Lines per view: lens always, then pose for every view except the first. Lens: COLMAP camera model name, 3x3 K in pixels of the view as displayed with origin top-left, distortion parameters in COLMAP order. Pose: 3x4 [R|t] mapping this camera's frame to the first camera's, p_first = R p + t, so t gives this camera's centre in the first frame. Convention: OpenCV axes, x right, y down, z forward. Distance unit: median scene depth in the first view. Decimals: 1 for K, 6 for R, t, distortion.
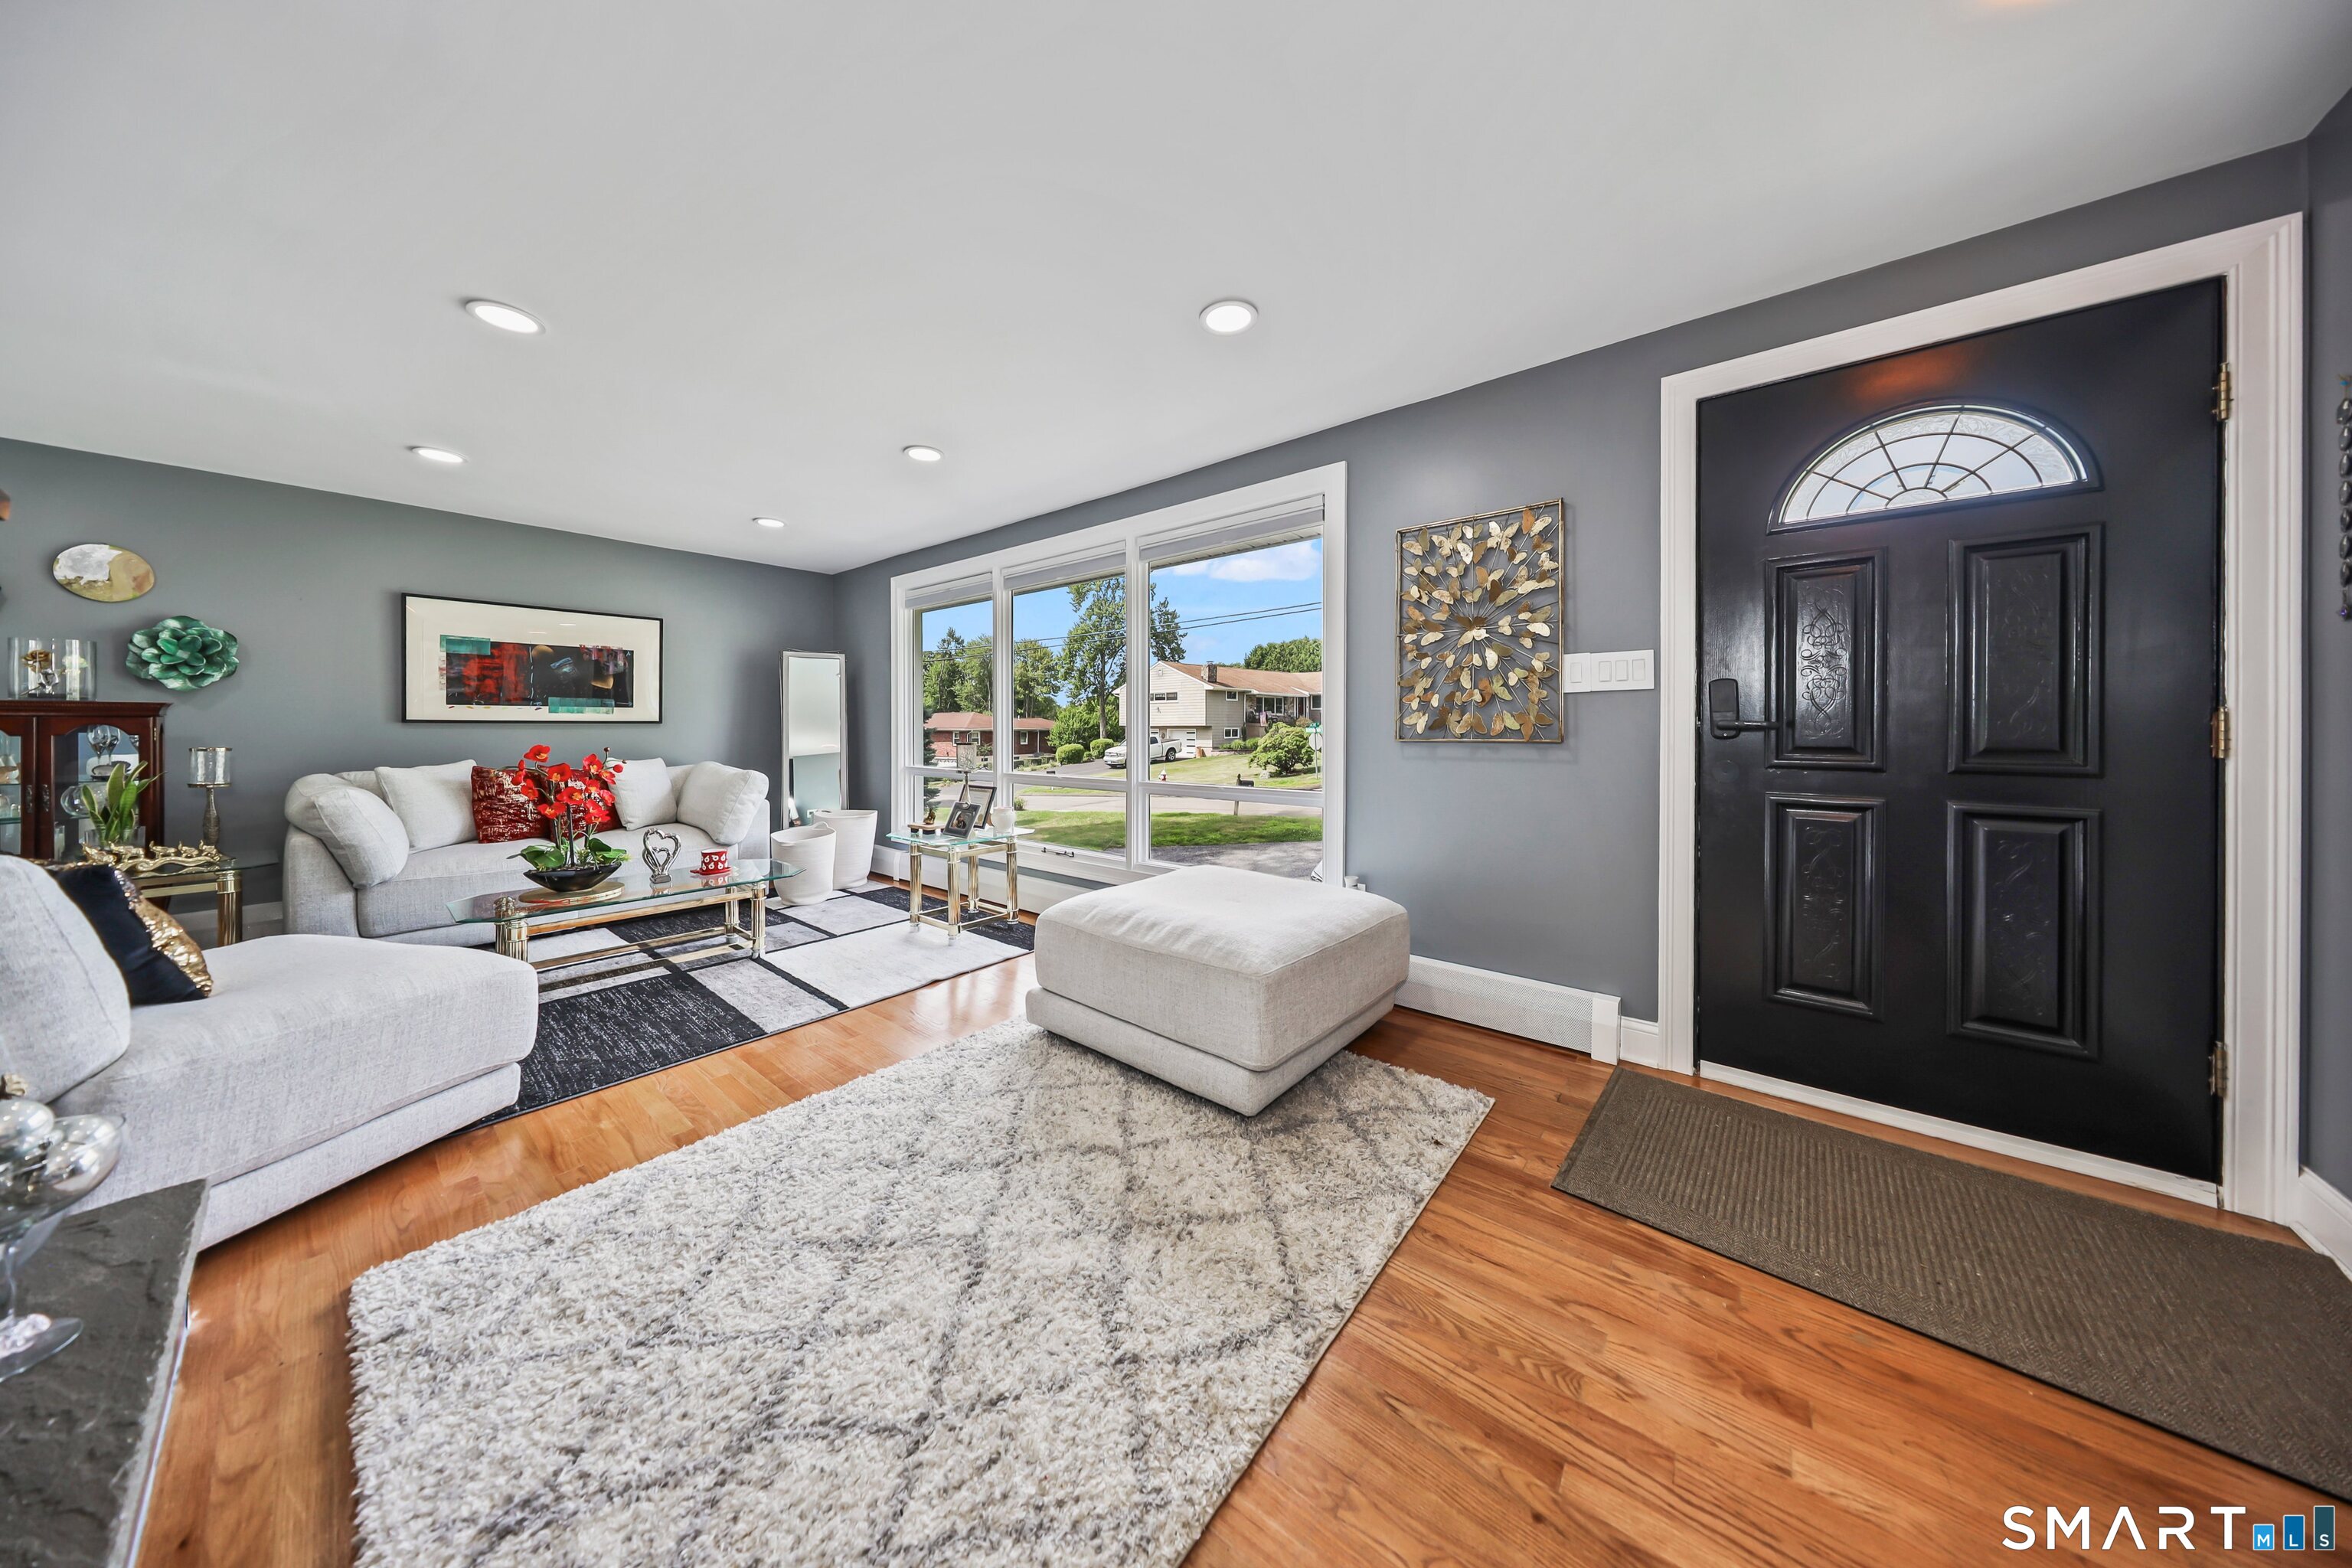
lens RADIAL K [[701.3, 0, 1162.9], [0, 701.3, 741.1], [0, 0, 1]] dist [-0.000714, -0.000034]
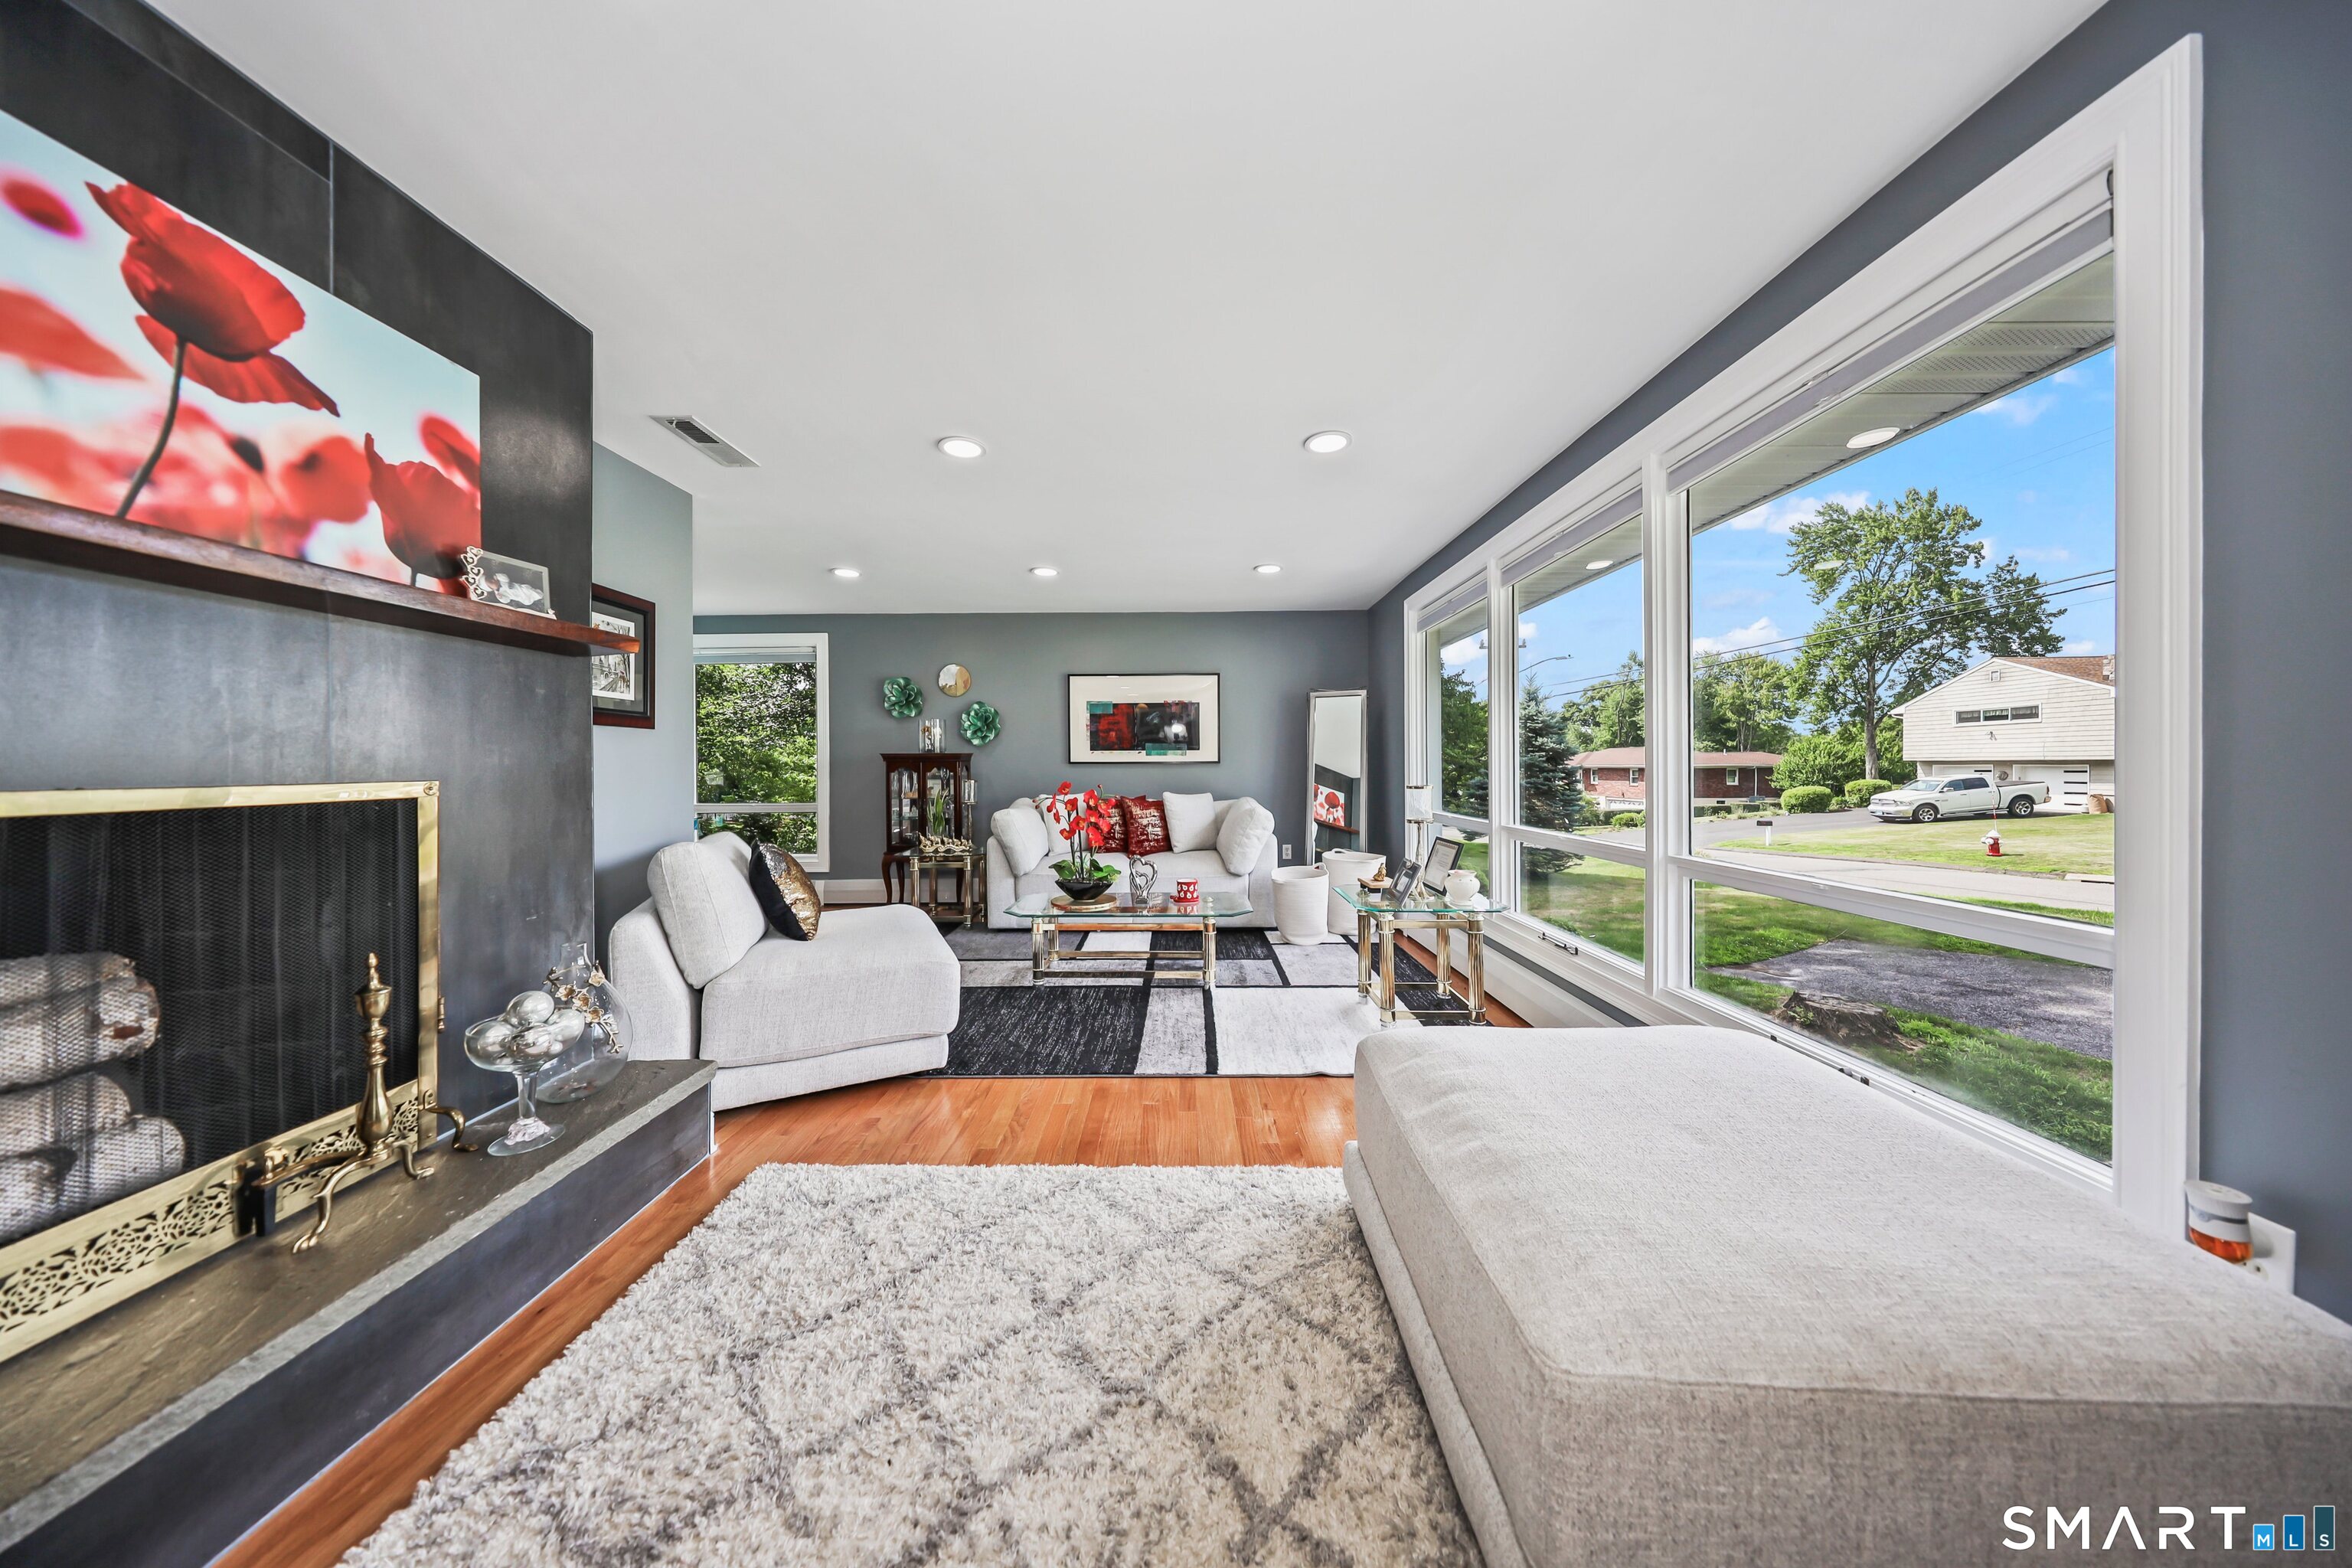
lens RADIAL K [[692.0, 0, 1171.6], [0, 692.0, 769.3], [0, 0, 1]] dist [0.003852, -0.000054]
pose [[0.632276, 0.001841, -0.774741, 0.127279], [-0.011302, 0.999913, -0.006847, -0.006512], [0.774661, 0.013085, 0.632242, 0.222265]]
